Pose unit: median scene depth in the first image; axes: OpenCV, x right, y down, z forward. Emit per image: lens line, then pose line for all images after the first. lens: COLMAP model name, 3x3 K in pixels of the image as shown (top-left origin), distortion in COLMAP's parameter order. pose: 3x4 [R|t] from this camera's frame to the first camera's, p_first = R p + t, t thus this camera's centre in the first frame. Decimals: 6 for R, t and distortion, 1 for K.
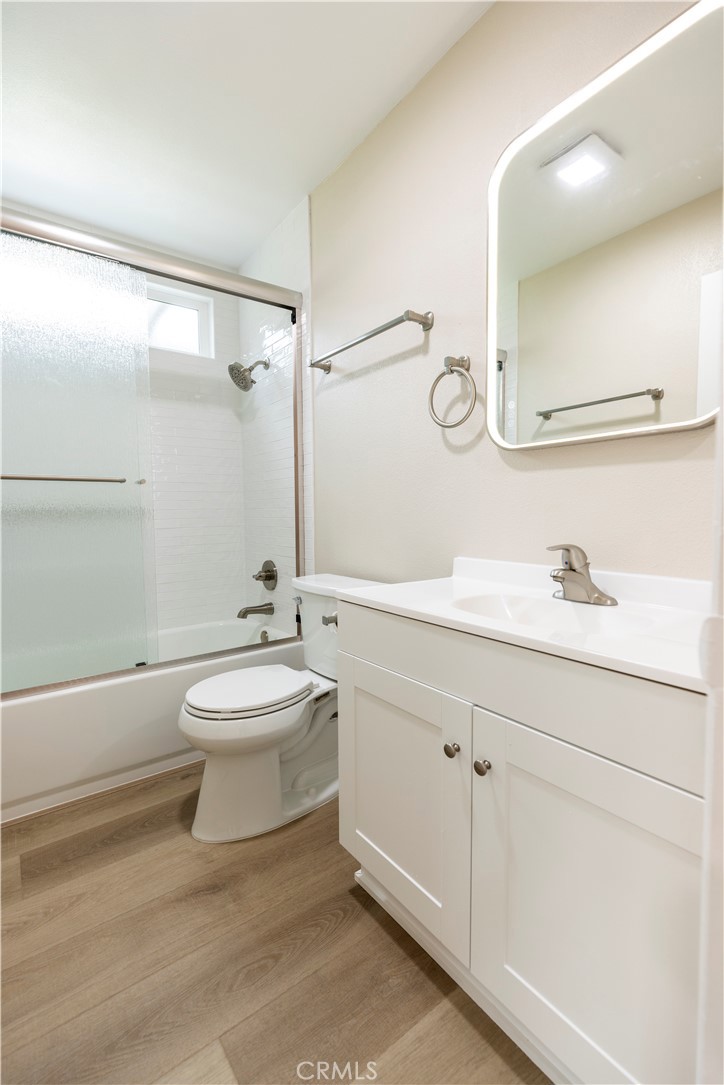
lens RADIAL K [[486.6, 0, 362.7], [0, 486.6, 543.9], [0, 0, 1]] dist [-0.002815, 0.000030]
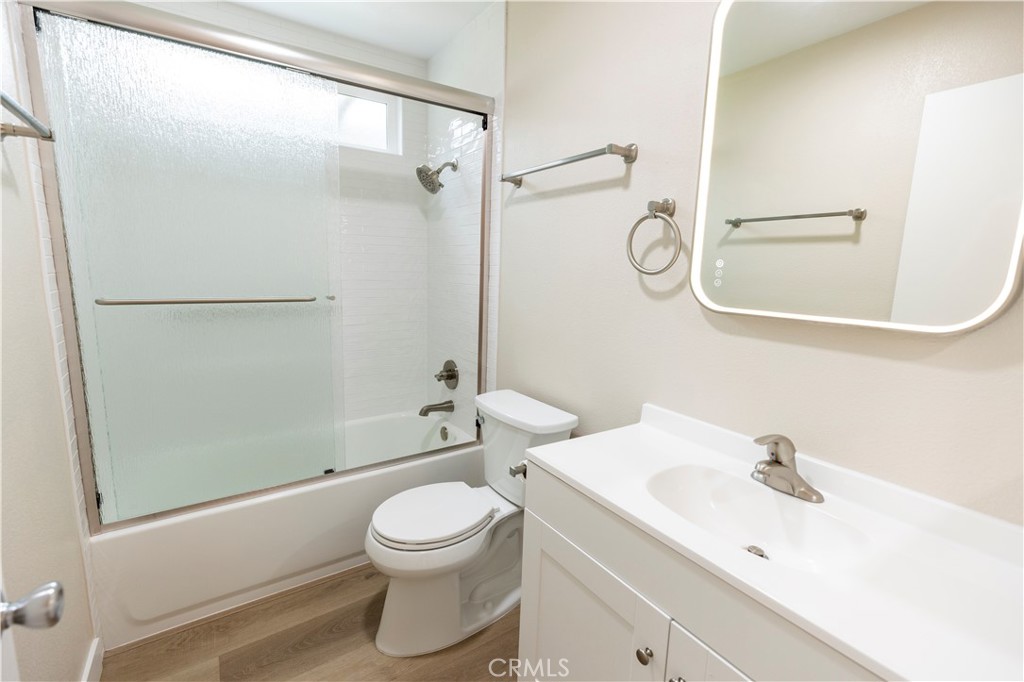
lens RADIAL K [[459.3, 0, 511.8], [0, 459.3, 340.3], [0, 0, 1]] dist [-0.002815, 0.000030]
pose [[0.998164, 0.045156, -0.040370, -0.041464], [-0.041499, 0.995323, 0.087234, -0.153045], [0.044120, -0.085399, 0.995370, 0.066062]]
